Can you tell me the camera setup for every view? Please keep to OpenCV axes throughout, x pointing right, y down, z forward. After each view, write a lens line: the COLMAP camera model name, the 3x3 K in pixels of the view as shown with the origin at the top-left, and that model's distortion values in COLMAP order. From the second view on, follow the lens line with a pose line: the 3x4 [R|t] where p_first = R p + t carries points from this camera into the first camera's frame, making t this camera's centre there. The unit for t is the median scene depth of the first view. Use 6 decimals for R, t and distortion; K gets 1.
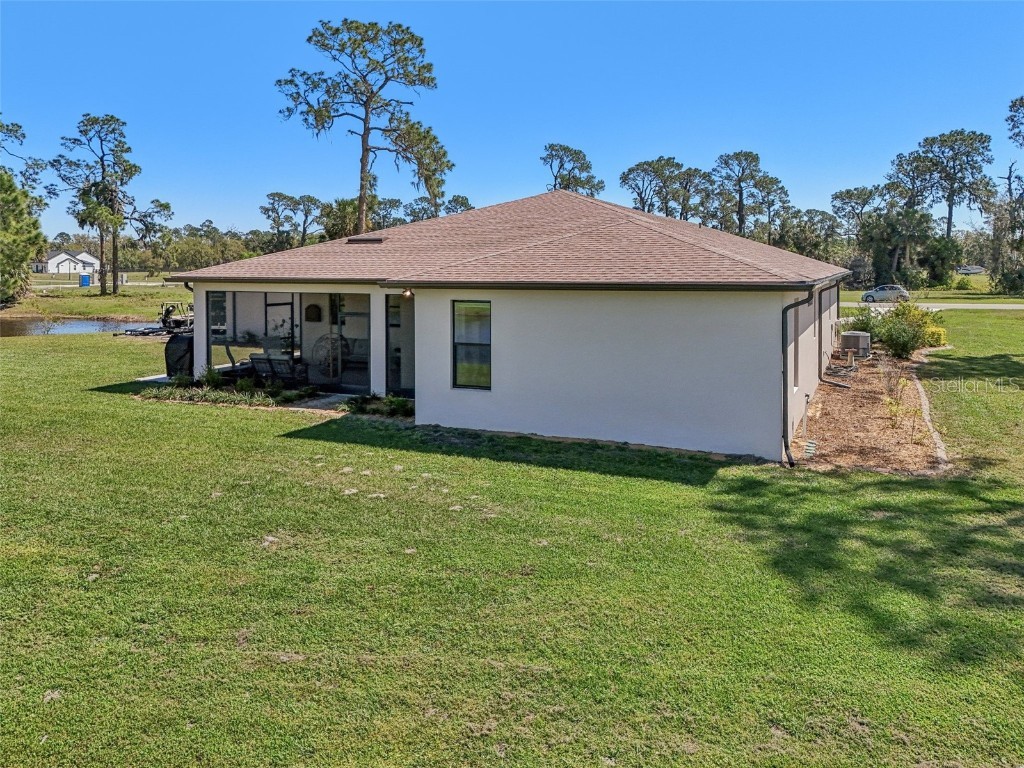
lens RADIAL K [[771.9, 0, 512.0], [0, 771.9, 384.0], [0, 0, 1]] dist [0.089179, -0.089038]
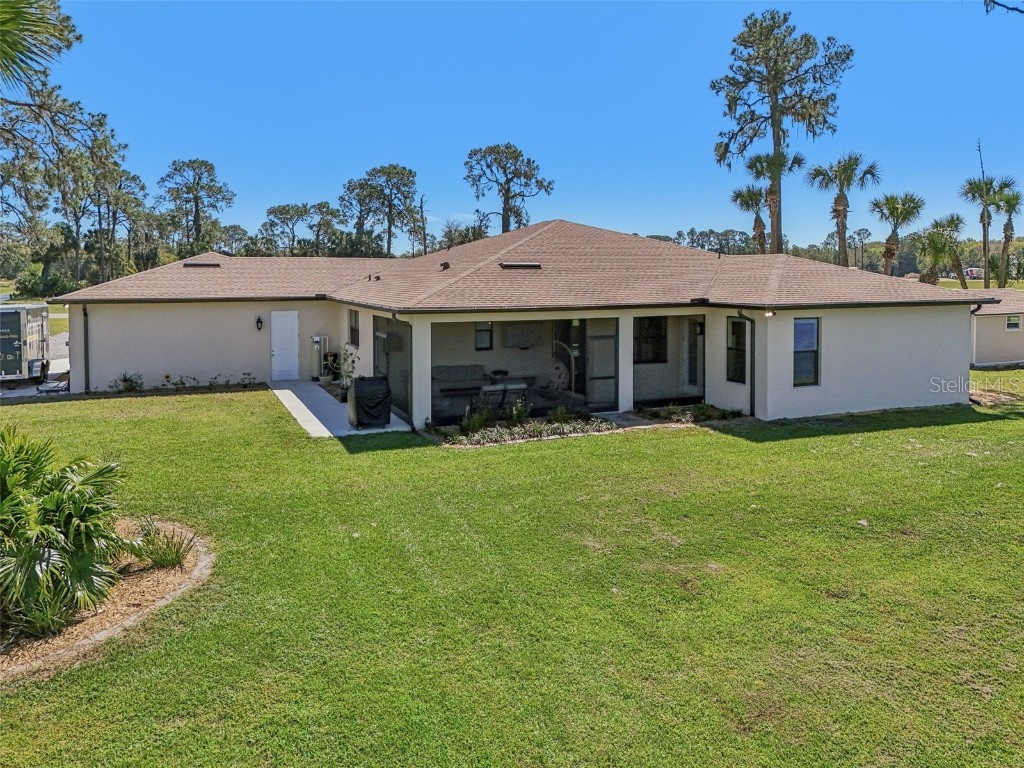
lens RADIAL K [[771.9, 0, 512.0], [0, 771.9, 384.0], [0, 0, 1]] dist [0.089179, -0.089038]
pose [[0.695938, -0.103363, 0.710624, -1.064939], [0.110902, 0.993184, 0.035852, -0.079021], [-0.709487, 0.053859, 0.702658, 0.350091]]
